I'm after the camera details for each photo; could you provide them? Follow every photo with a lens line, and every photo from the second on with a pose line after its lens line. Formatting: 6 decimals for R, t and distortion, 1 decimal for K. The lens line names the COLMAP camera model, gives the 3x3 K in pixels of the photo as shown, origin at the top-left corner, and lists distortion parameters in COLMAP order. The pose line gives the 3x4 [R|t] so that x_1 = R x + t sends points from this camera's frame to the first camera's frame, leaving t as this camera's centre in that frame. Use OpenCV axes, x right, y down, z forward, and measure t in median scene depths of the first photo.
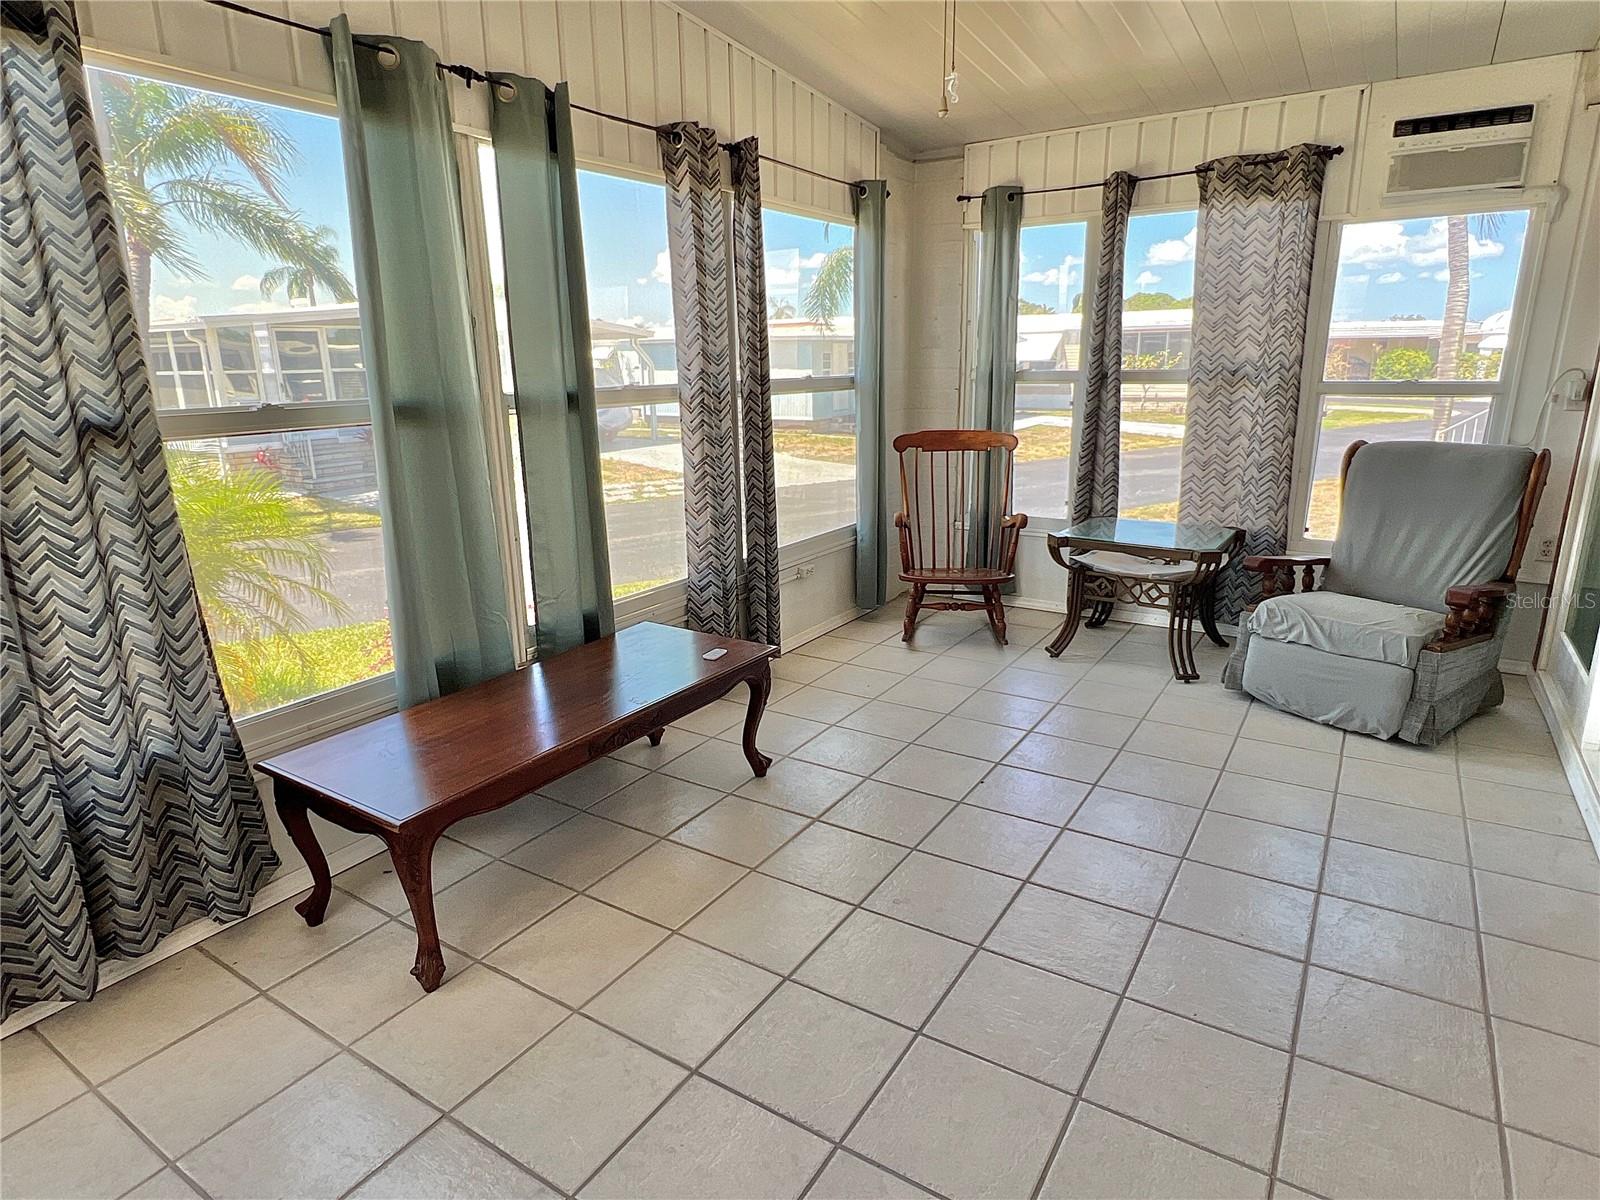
lens RADIAL K [[900.9, 0, 792.7], [0, 900.9, 599.4], [0, 0, 1]] dist [-0.005254, 0.000240]
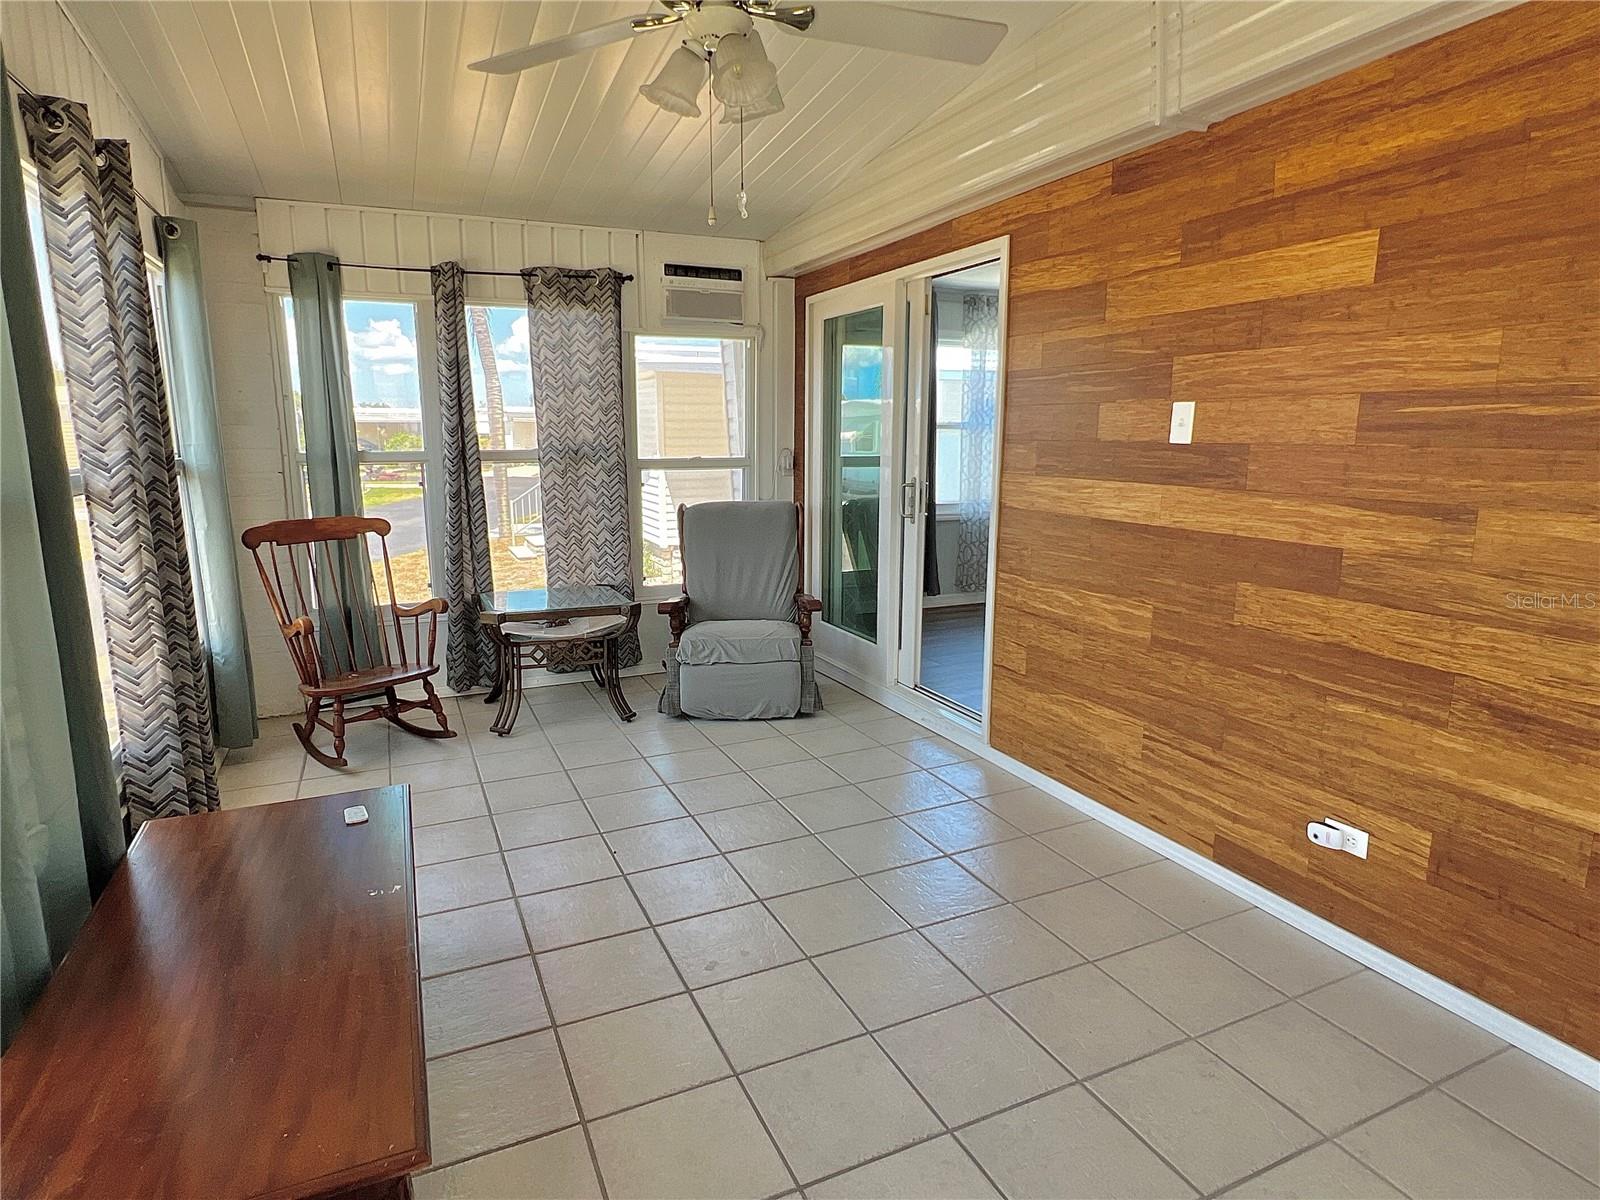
lens RADIAL K [[900.9, 0, 789.9], [0, 900.9, 602.9], [0, 0, 1]] dist [-0.005254, 0.000240]
pose [[0.539140, -0.141854, 0.830184, -0.365116], [0.209262, 0.977365, 0.031103, -0.045437], [-0.815805, 0.156957, 0.556621, 0.178942]]
